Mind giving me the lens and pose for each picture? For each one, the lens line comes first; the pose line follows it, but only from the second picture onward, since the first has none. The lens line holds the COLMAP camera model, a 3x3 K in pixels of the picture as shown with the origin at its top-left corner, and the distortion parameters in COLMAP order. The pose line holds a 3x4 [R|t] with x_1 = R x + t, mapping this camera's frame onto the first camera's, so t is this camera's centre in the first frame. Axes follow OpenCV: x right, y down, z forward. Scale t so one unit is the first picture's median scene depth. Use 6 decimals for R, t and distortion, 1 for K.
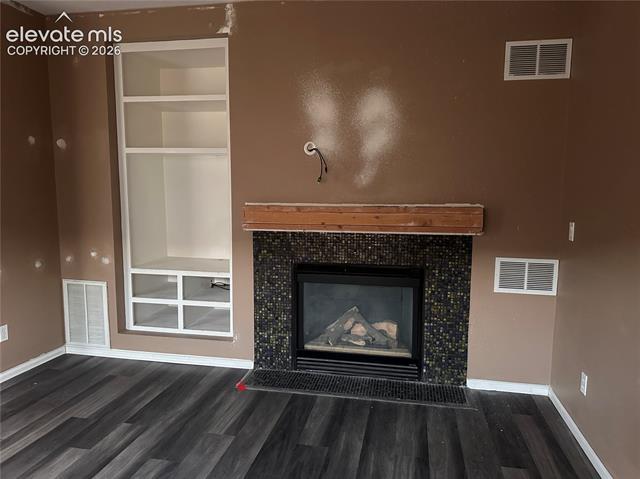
lens RADIAL K [[449.8, 0, 322.1], [0, 449.8, 233.3], [0, 0, 1]] dist [0.101611, -0.143960]
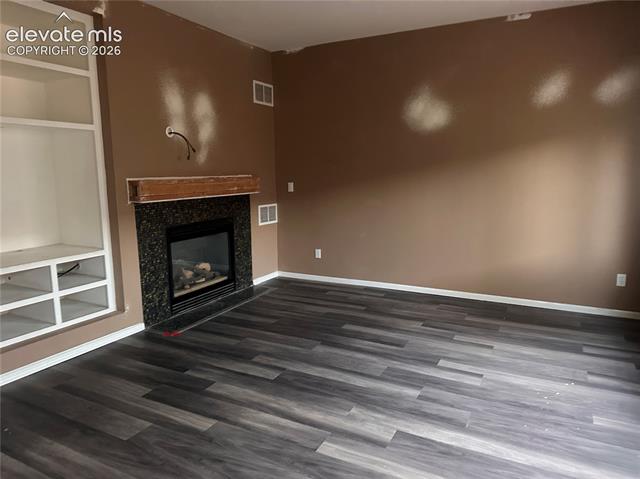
lens RADIAL K [[449.8, 0, 322.1], [0, 449.8, 233.3], [0, 0, 1]] dist [0.101611, -0.143960]
pose [[0.271195, -0.144523, 0.951613, -1.153127], [0.105756, 0.987151, 0.119781, -0.021458], [-0.956697, 0.068155, 0.282995, 0.277668]]
